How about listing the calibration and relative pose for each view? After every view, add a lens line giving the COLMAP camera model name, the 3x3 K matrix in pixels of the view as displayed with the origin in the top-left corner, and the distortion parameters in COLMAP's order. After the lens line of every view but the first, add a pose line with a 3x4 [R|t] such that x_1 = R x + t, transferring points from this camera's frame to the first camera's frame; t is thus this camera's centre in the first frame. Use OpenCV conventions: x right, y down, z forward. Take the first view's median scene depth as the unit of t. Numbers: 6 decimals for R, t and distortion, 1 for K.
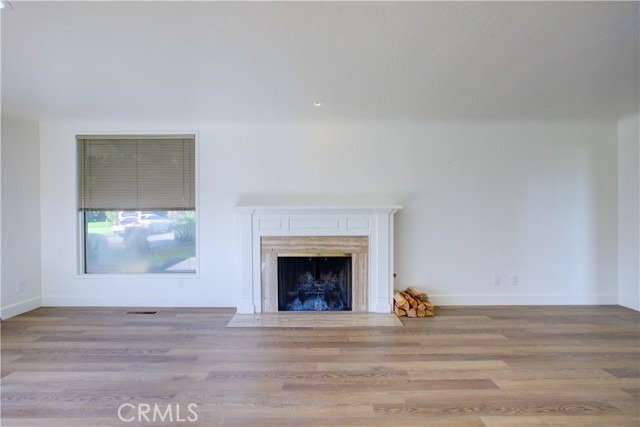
lens RADIAL K [[296.1, 0, 321.8], [0, 296.1, 213.9], [0, 0, 1]] dist [-0.004896, 0.001294]
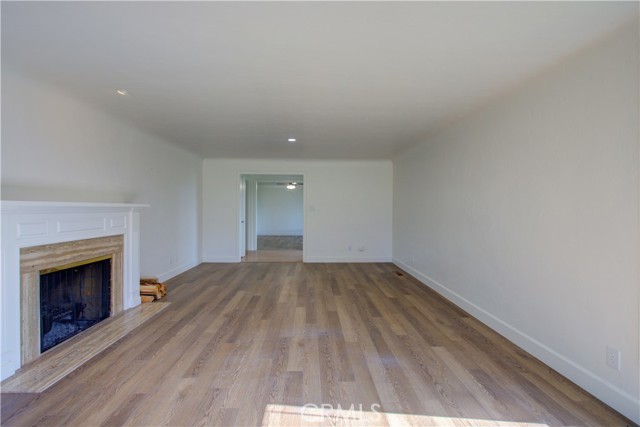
lens RADIAL K [[296.1, 0, 321.1], [0, 296.1, 211.4], [0, 0, 1]] dist [-0.004896, 0.001294]
pose [[-0.026529, -0.004233, 0.999639, -0.853173], [0.006823, 0.999967, 0.004415, -0.001716], [-0.999625, 0.006938, -0.026499, 0.366894]]
